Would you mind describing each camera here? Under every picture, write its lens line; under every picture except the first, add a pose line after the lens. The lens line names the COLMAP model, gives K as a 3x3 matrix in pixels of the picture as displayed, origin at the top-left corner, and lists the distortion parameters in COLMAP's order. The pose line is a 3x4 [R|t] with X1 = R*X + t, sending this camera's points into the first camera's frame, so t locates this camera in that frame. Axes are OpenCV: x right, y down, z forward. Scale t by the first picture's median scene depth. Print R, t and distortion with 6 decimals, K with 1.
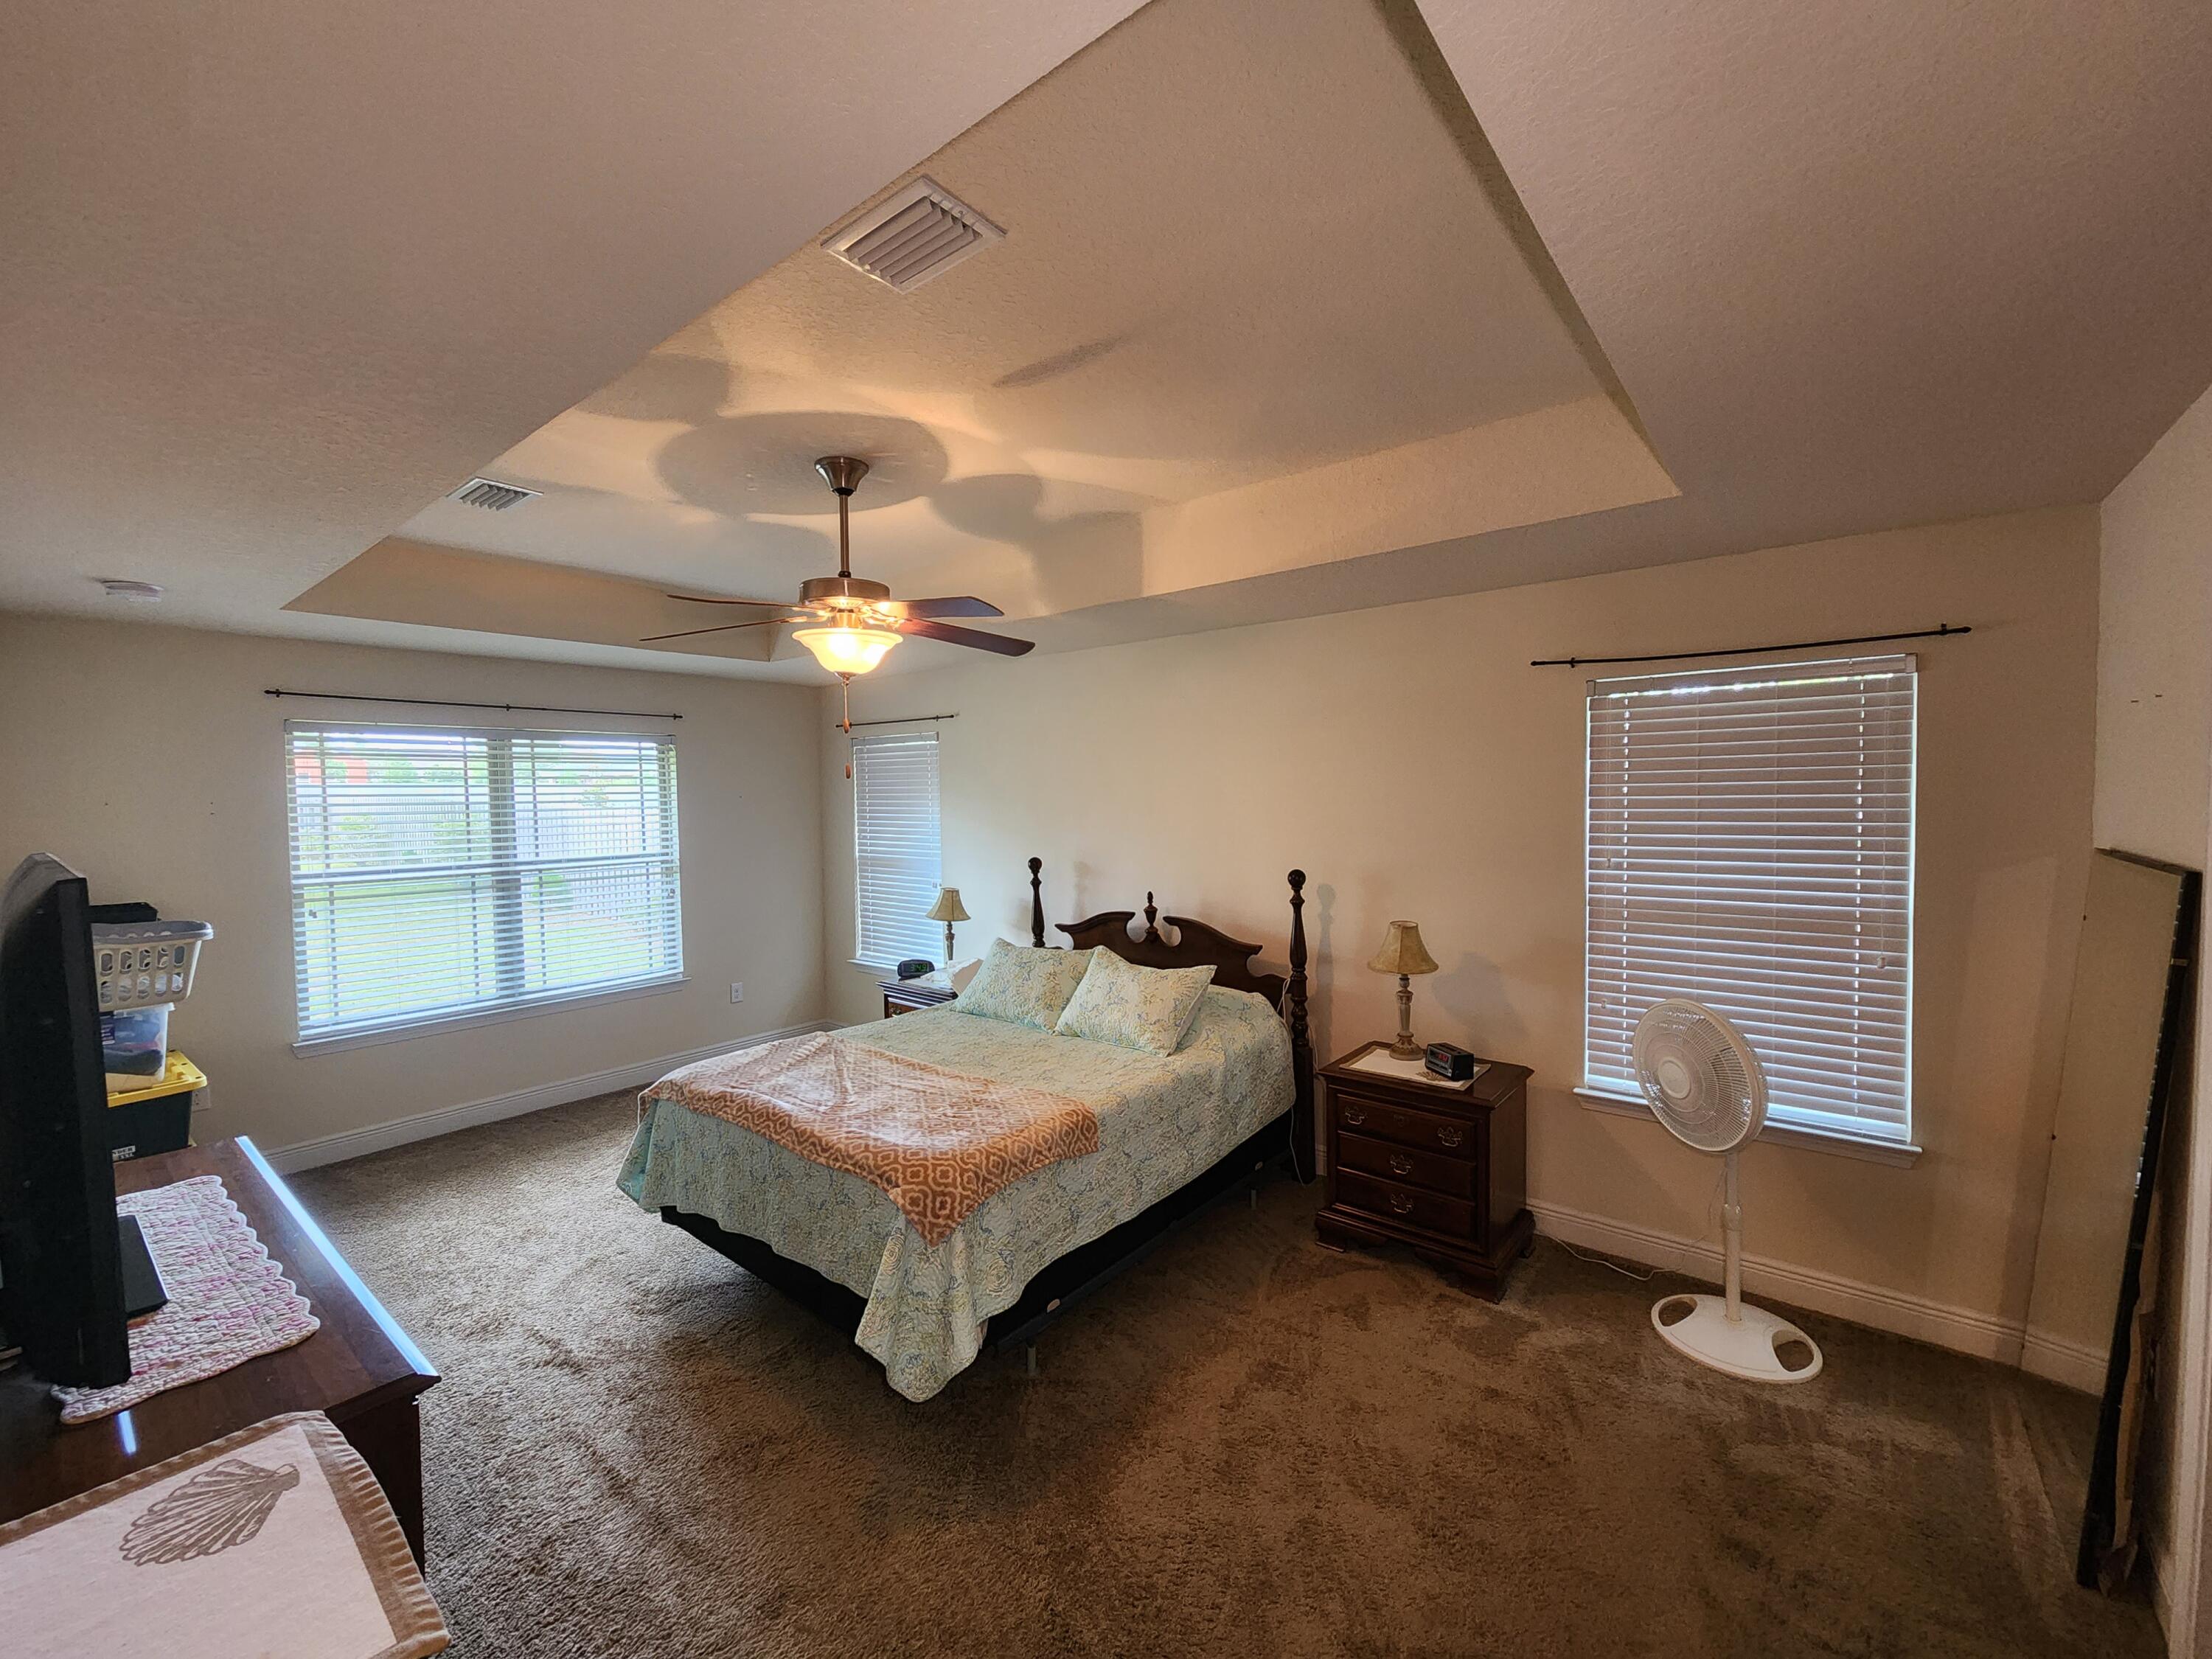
lens RADIAL K [[892.4, 0, 1106.0], [0, 892.4, 829.5], [0, 0, 1]] dist [0.001046, 0.000154]
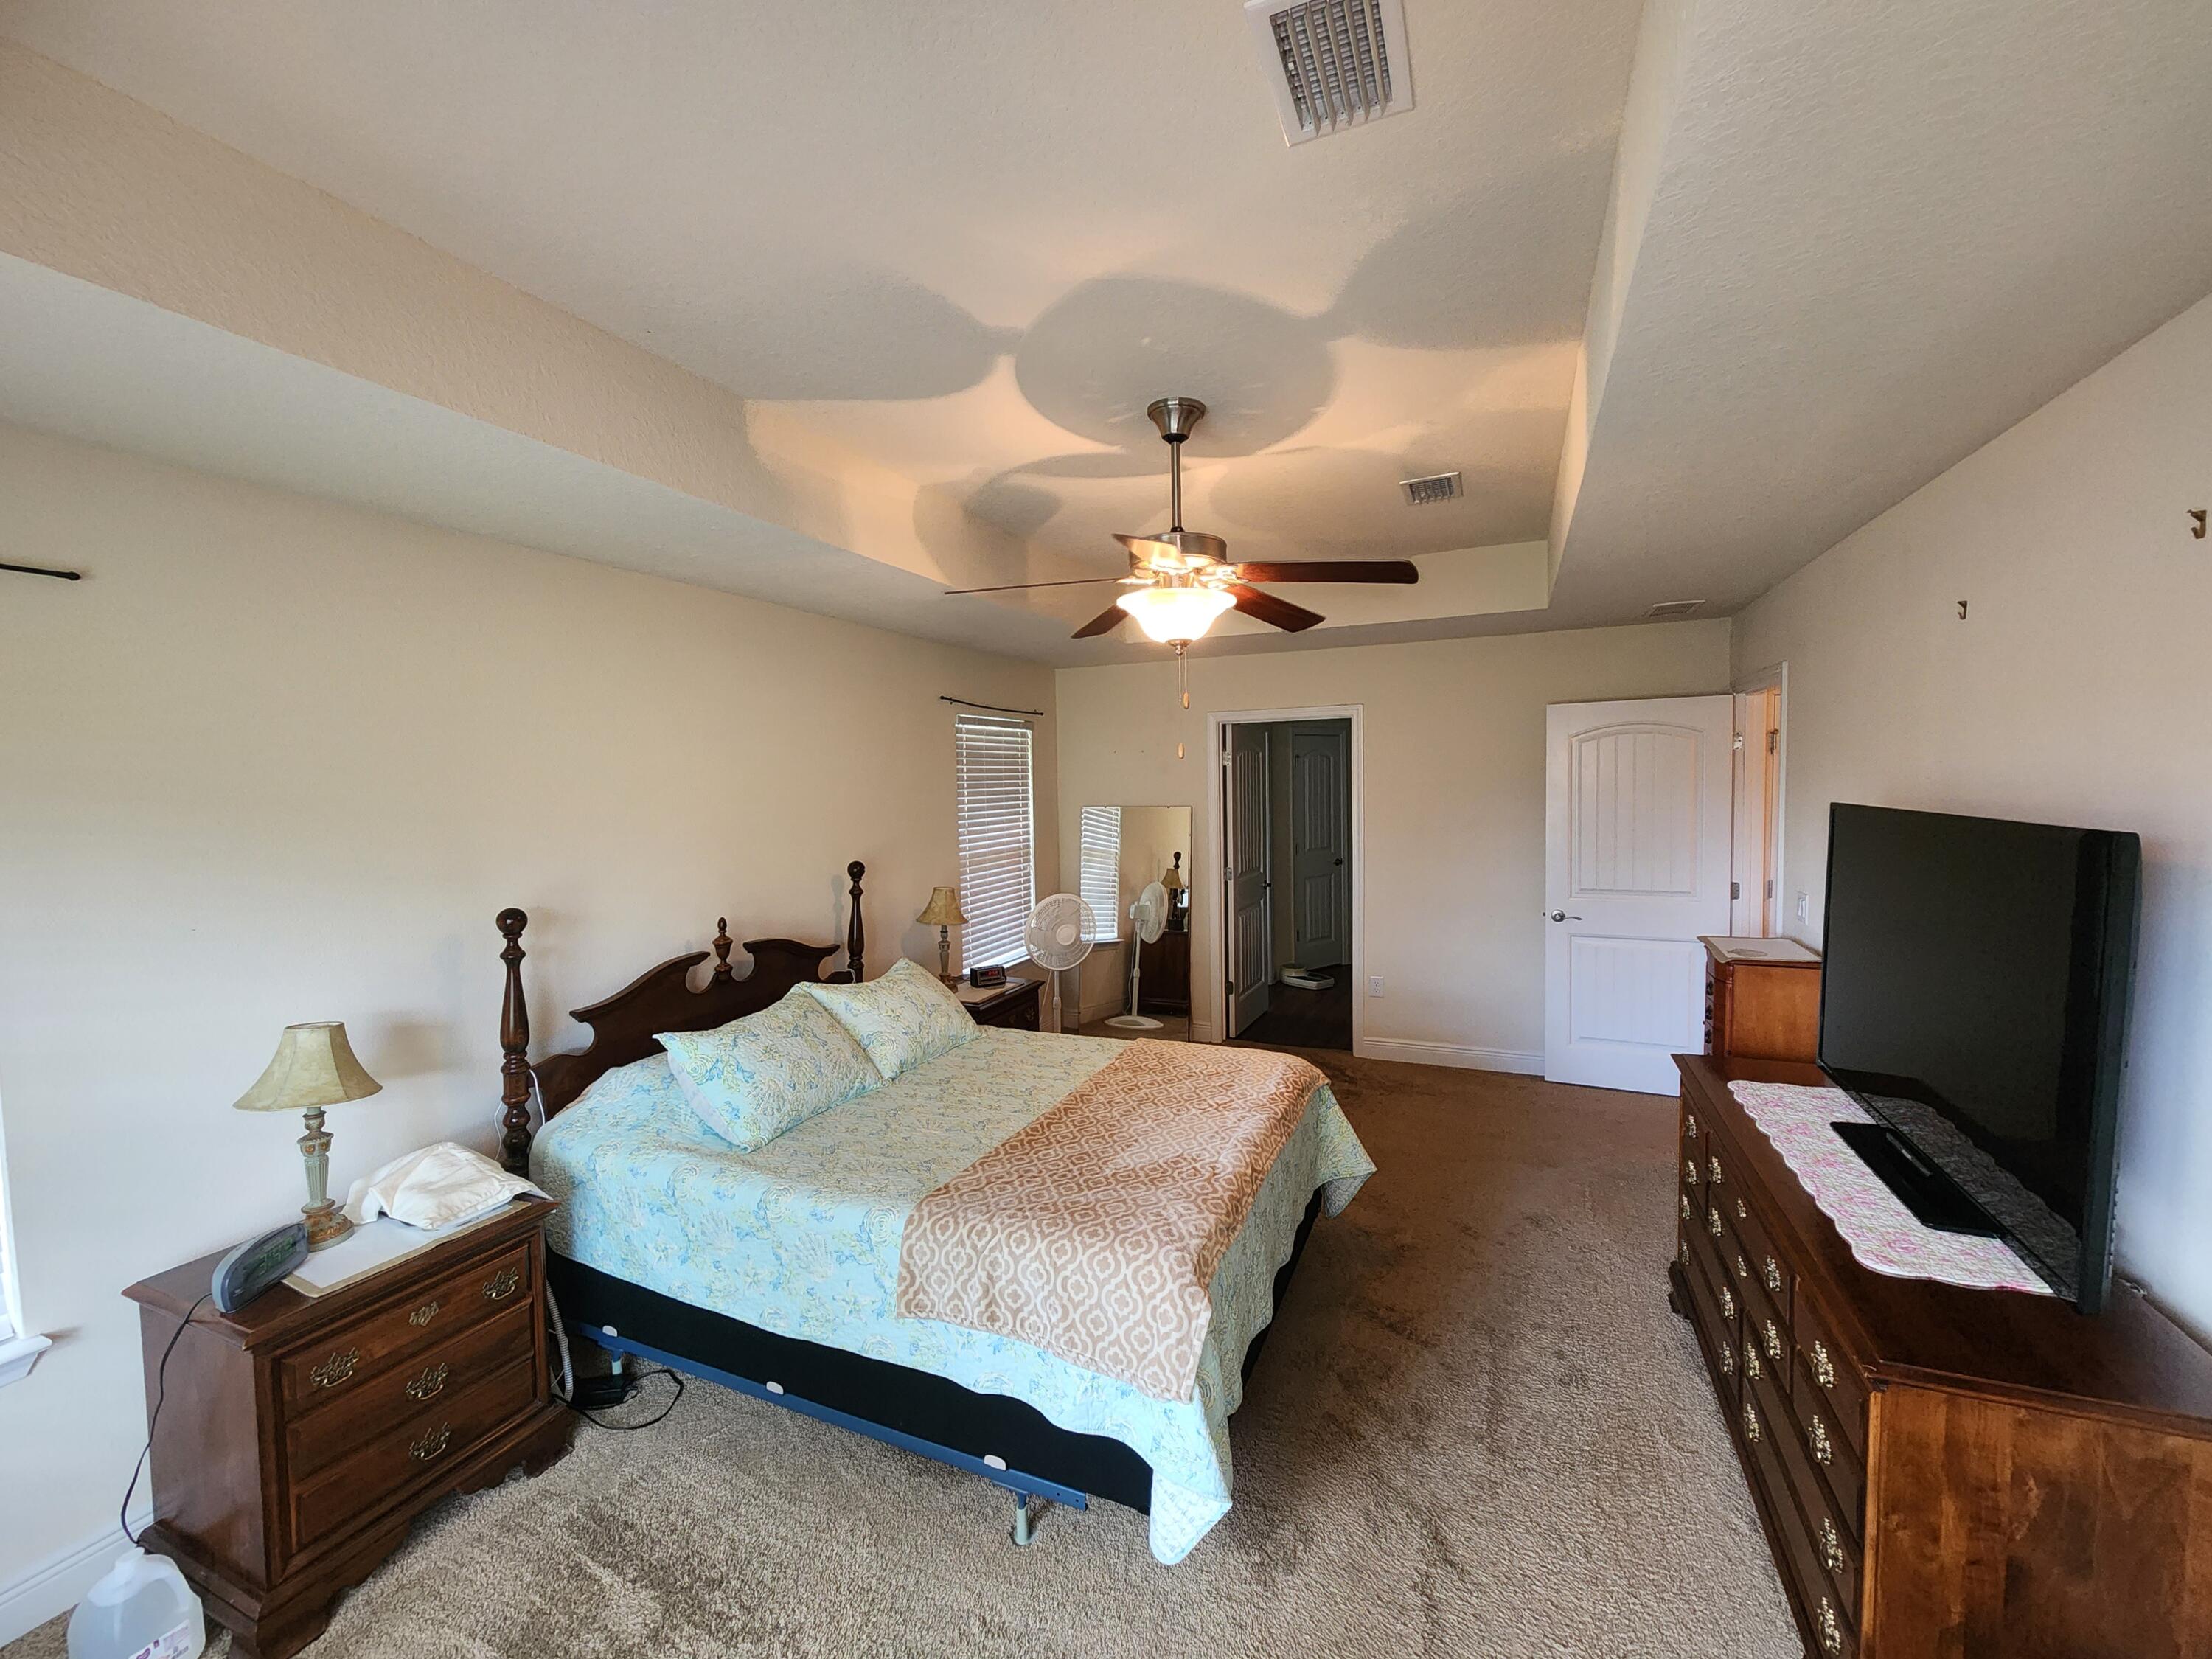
lens RADIAL K [[892.4, 0, 1106.0], [0, 892.4, 829.5], [0, 0, 1]] dist [0.001046, 0.000154]
pose [[-0.266790, -0.032530, 0.963206, -0.774039], [0.061498, 0.996819, 0.050699, -0.023491], [-0.961791, 0.072761, -0.263941, 0.895510]]
